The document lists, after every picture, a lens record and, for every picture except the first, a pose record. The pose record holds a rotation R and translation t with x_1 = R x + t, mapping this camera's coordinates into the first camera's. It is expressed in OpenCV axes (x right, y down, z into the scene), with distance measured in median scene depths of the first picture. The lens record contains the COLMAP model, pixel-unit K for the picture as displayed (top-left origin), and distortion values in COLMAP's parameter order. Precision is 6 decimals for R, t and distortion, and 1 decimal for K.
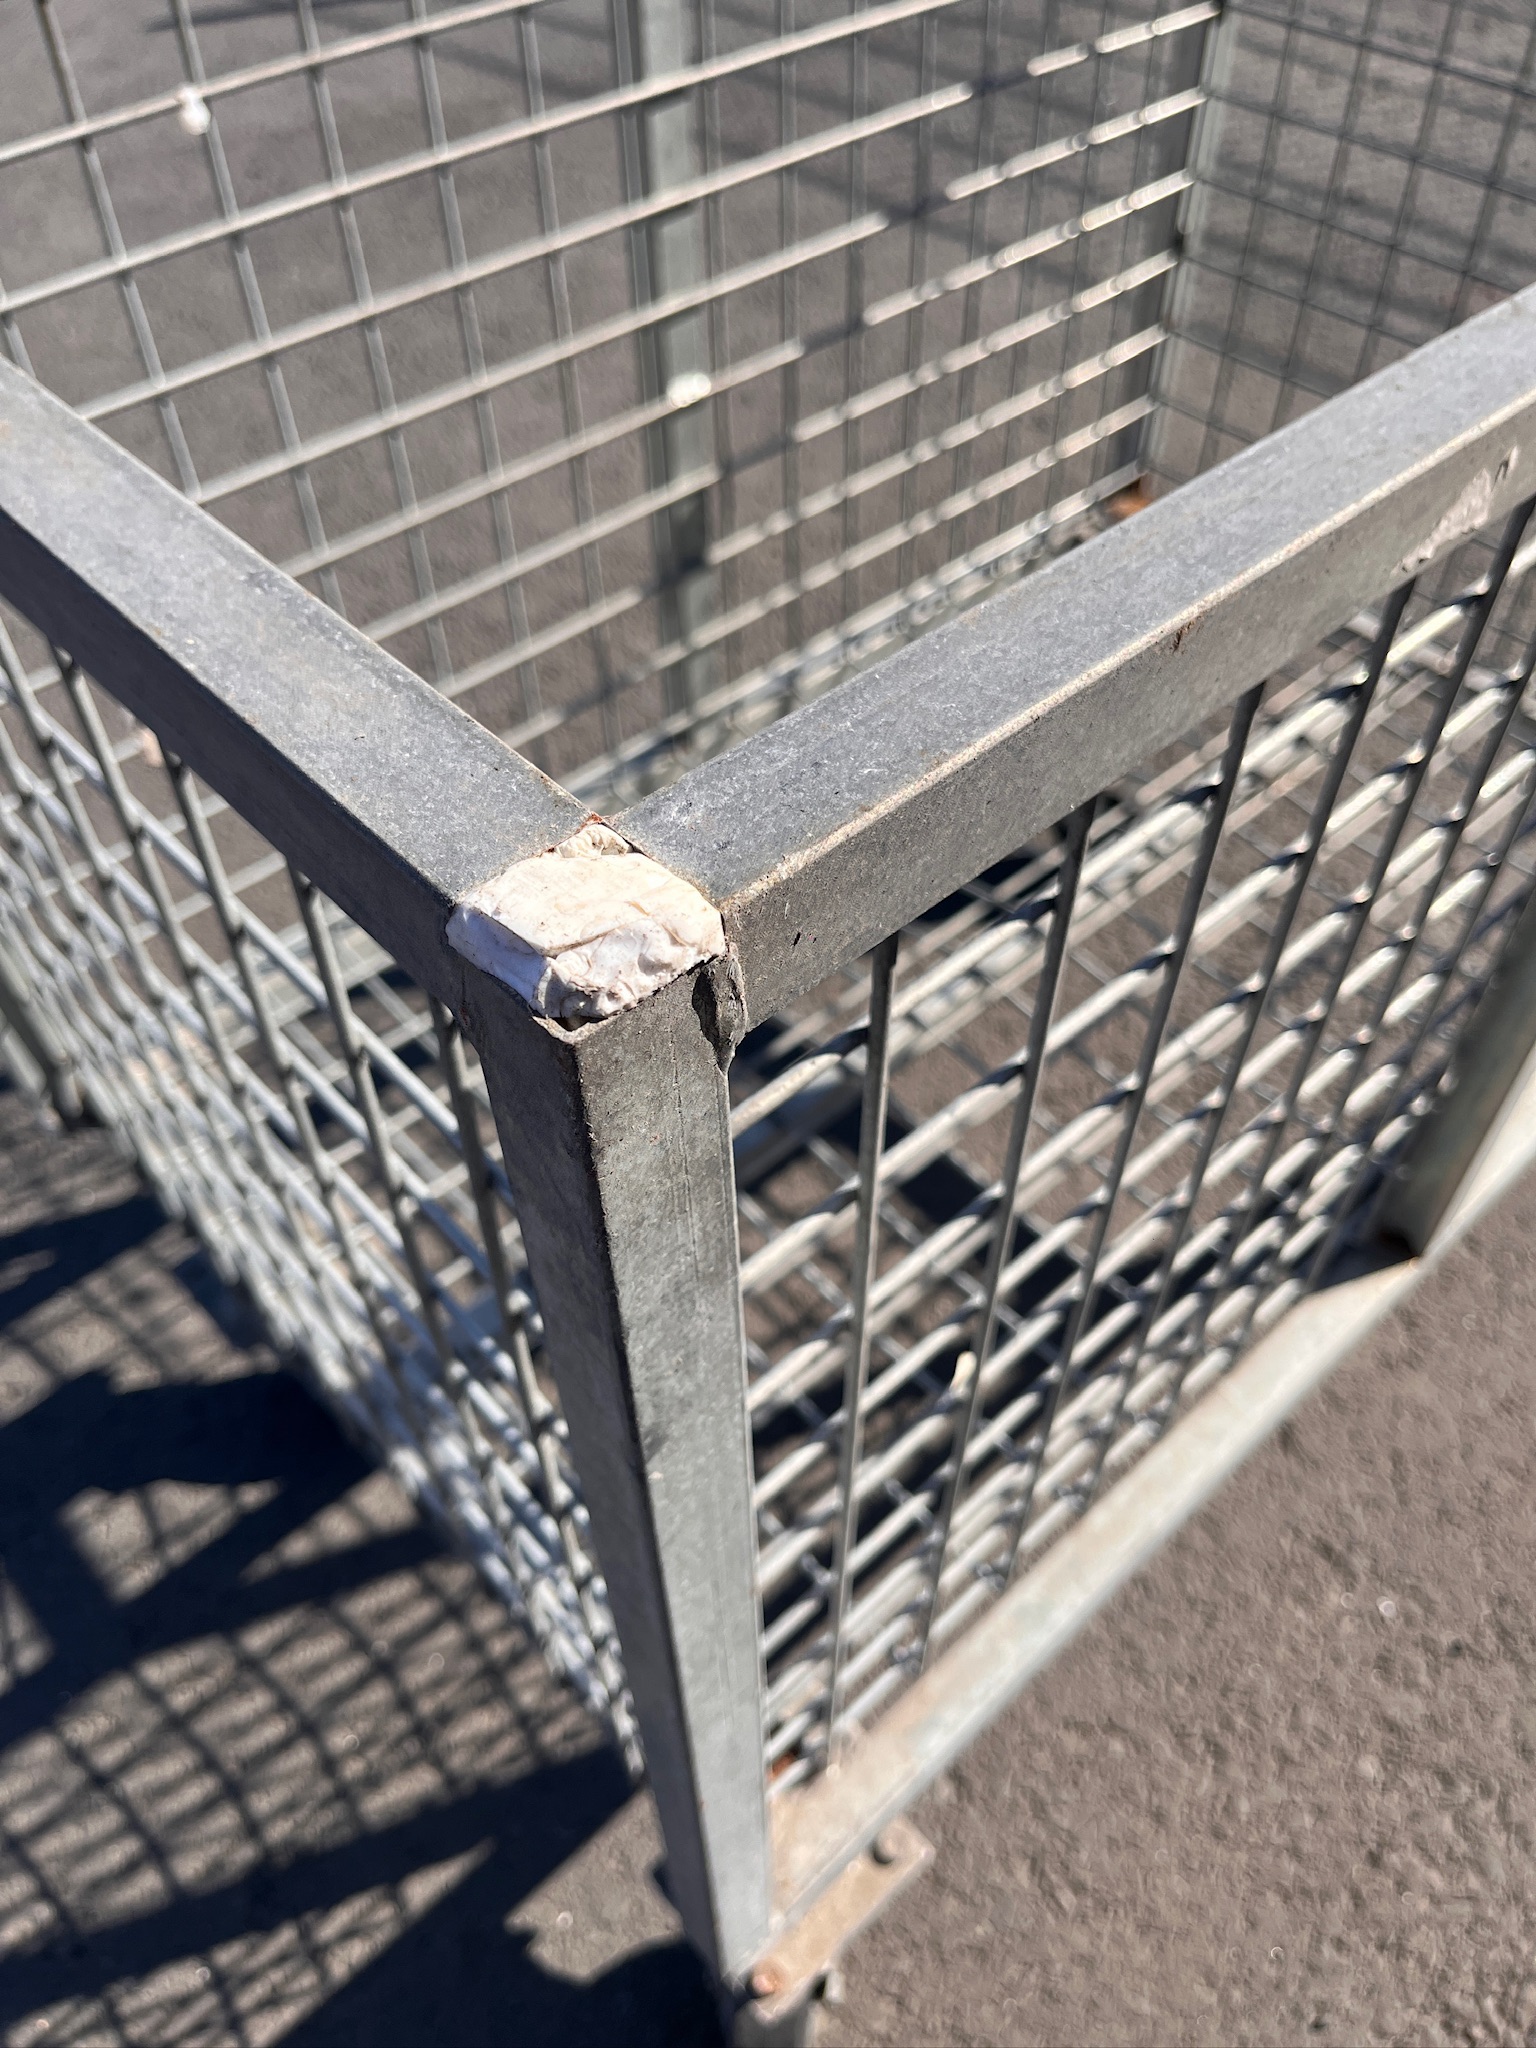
lens RADIAL K [[1603.7, 0, 785.9], [0, 1603.7, 1016.5], [0, 0, 1]] dist [0.008171, -0.041515]
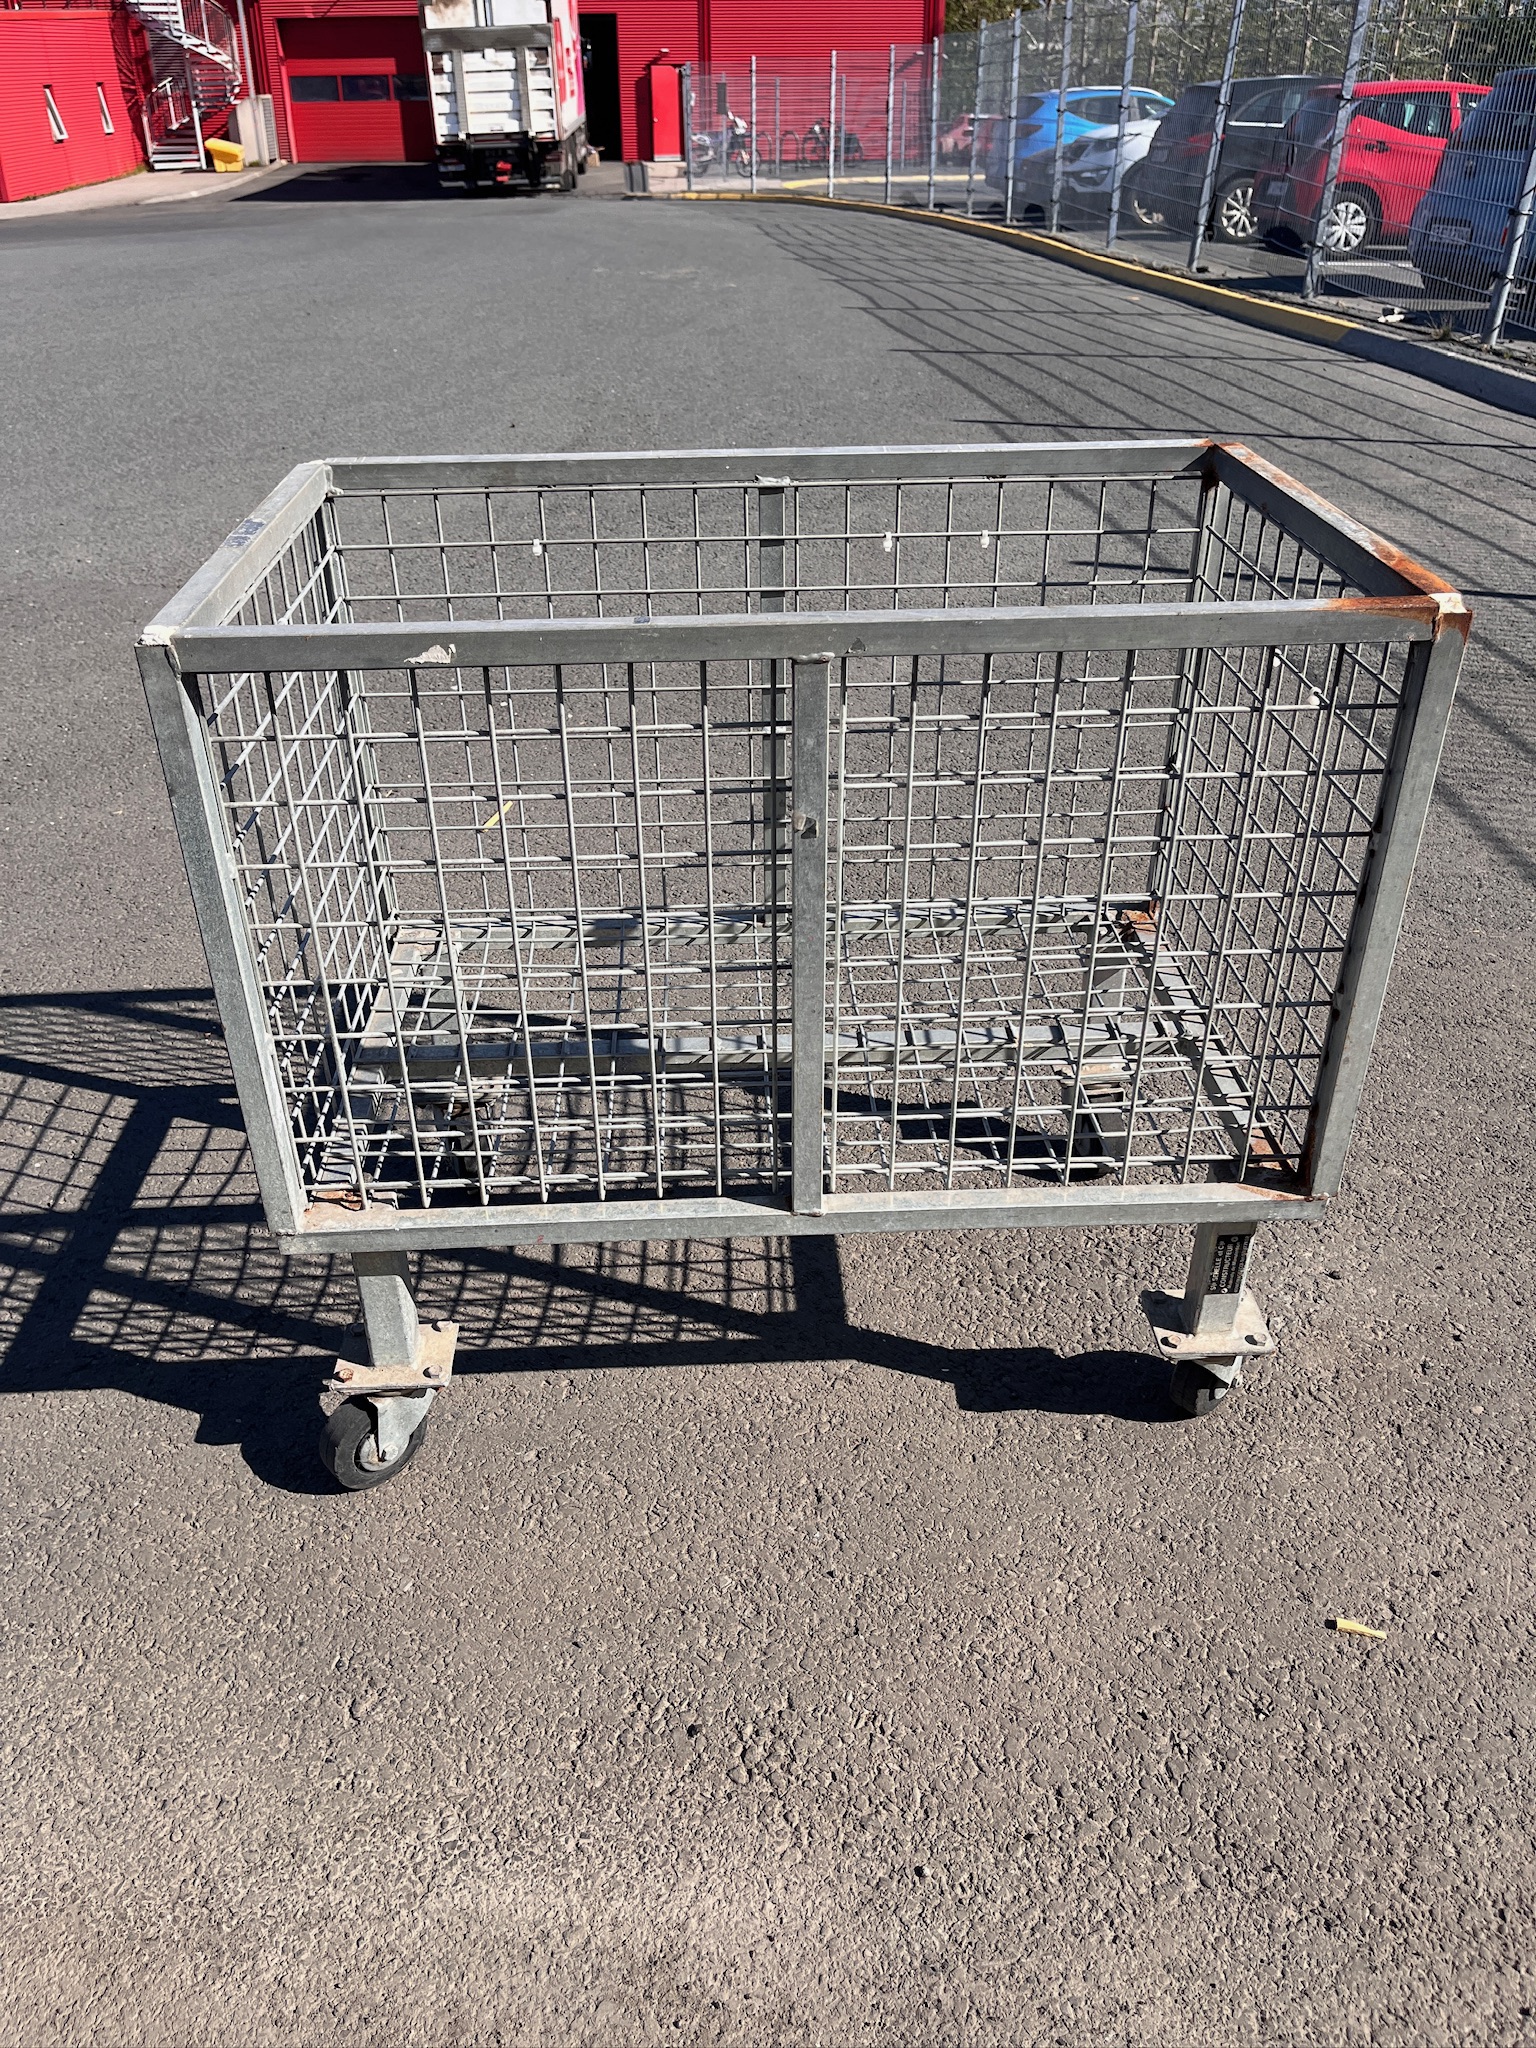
lens RADIAL K [[1543.6, 0, 759.5], [0, 1543.6, 1032.0], [0, 0, 1]] dist [0.065737, -0.093736]
pose [[0.762267, 0.338337, -0.551794, 1.051311], [-0.475757, 0.870902, -0.123226, 0.173131], [0.438867, 0.356451, 0.824826, -0.430044]]
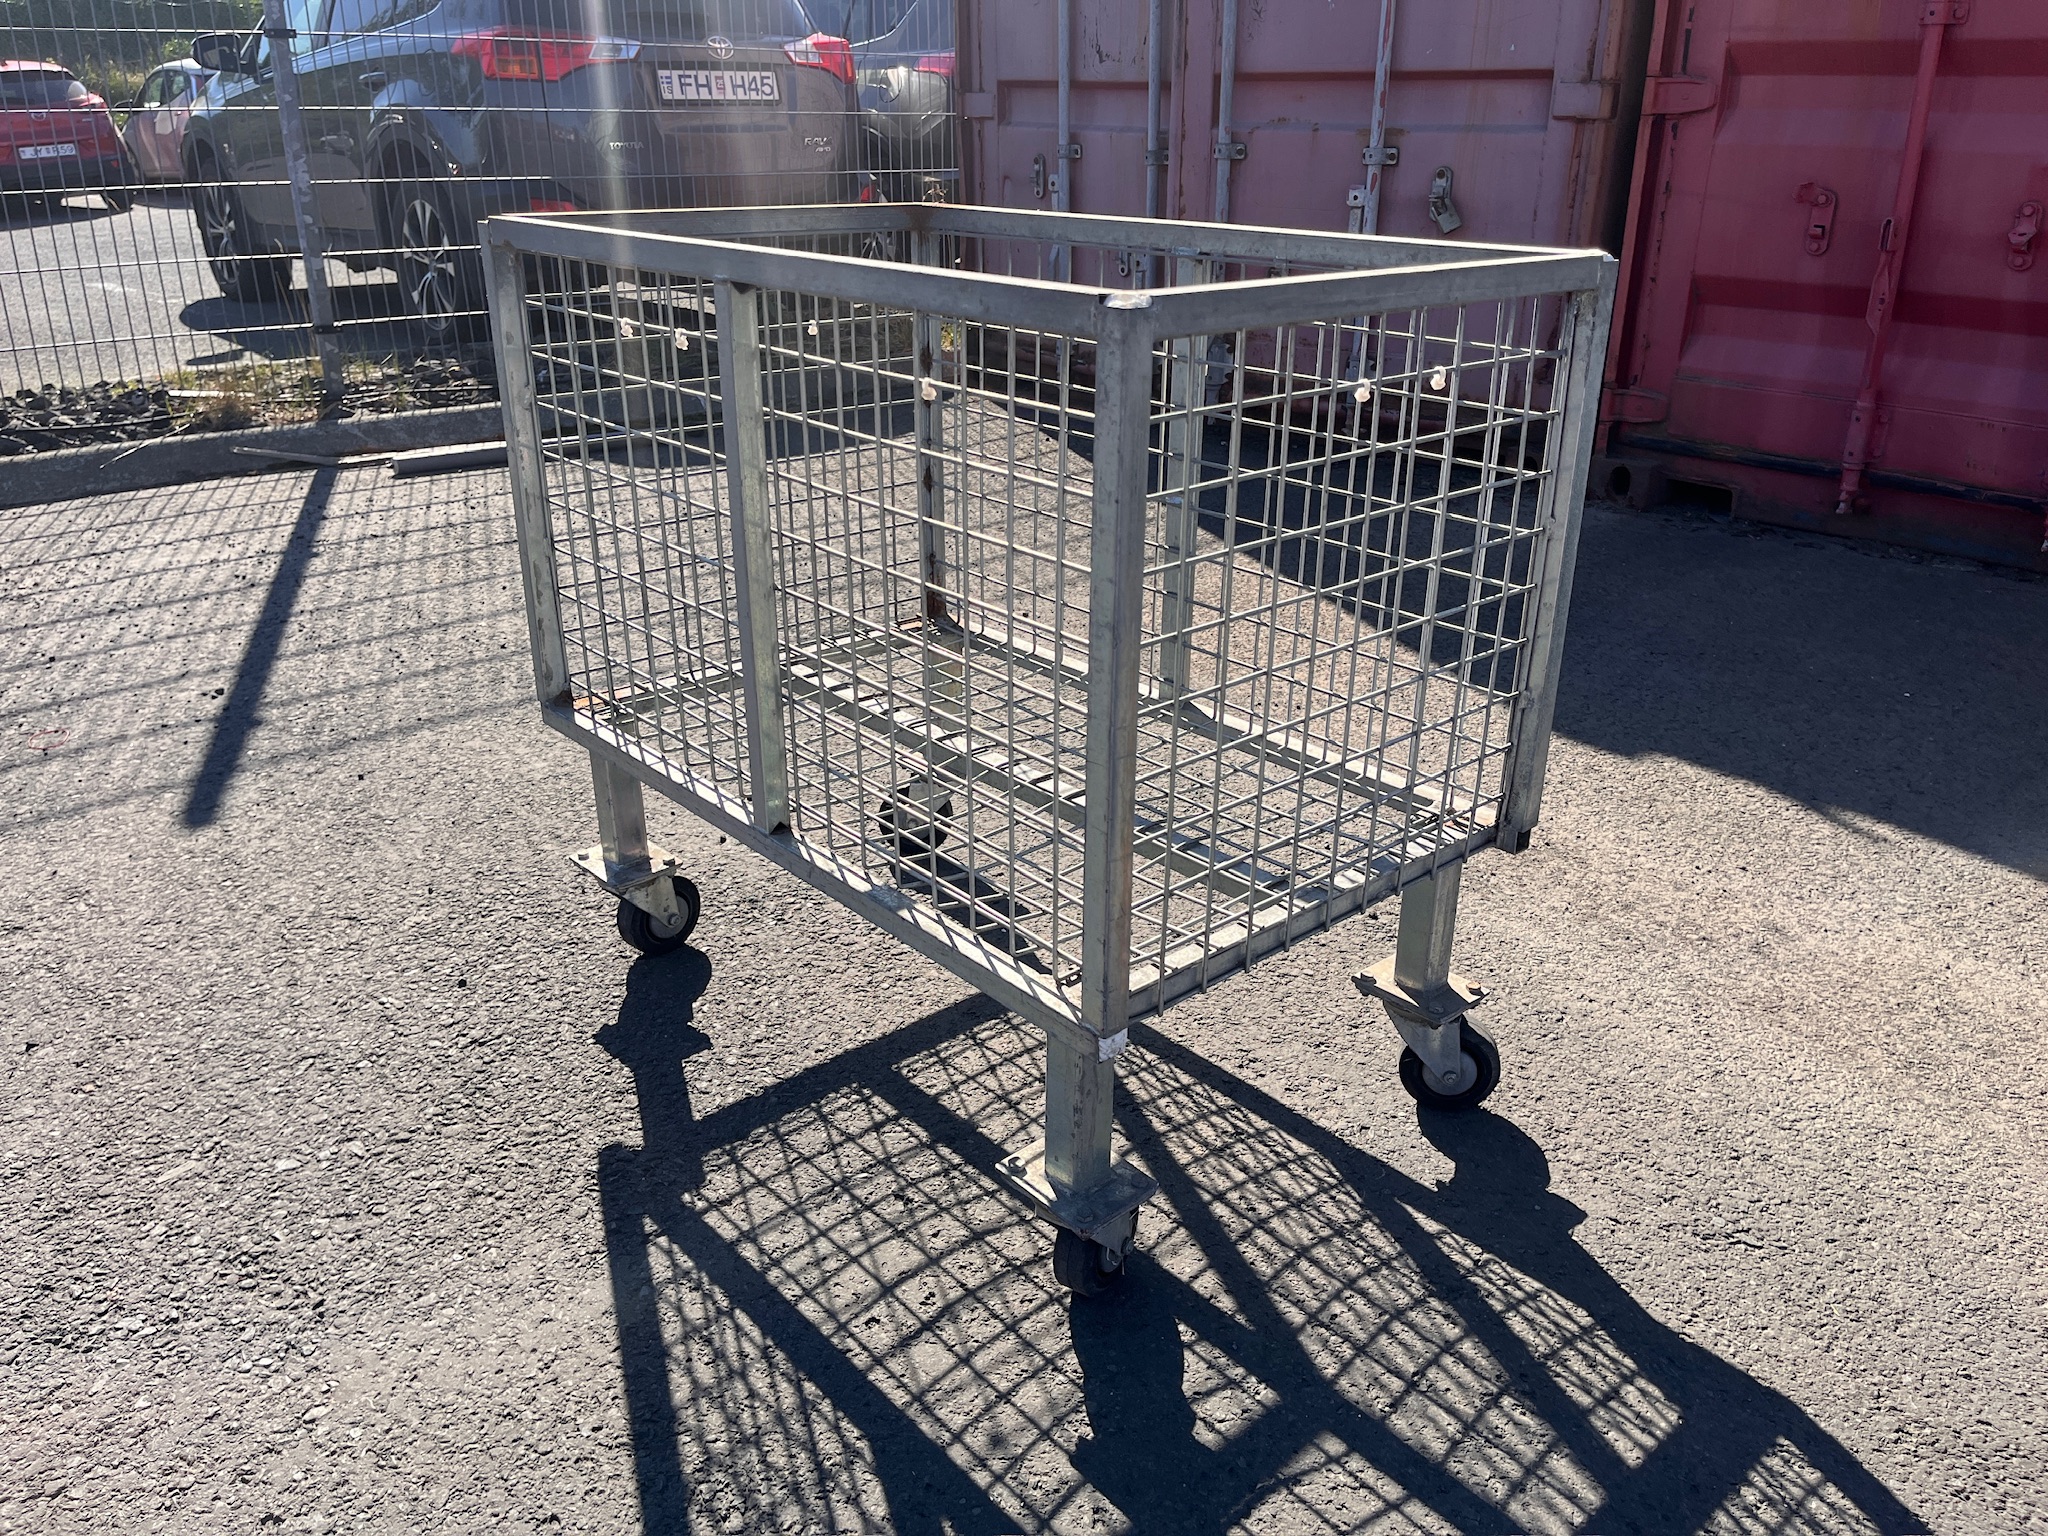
lens RADIAL K [[1543.6, 0, 1032.9], [0, 1543.6, 750.4], [0, 0, 1]] dist [0.065737, -0.093736]
pose [[0.025691, -0.371009, 0.928274, -1.480826], [0.735828, 0.635578, 0.233661, -0.424014], [-0.676681, 0.677047, 0.289328, 0.461488]]
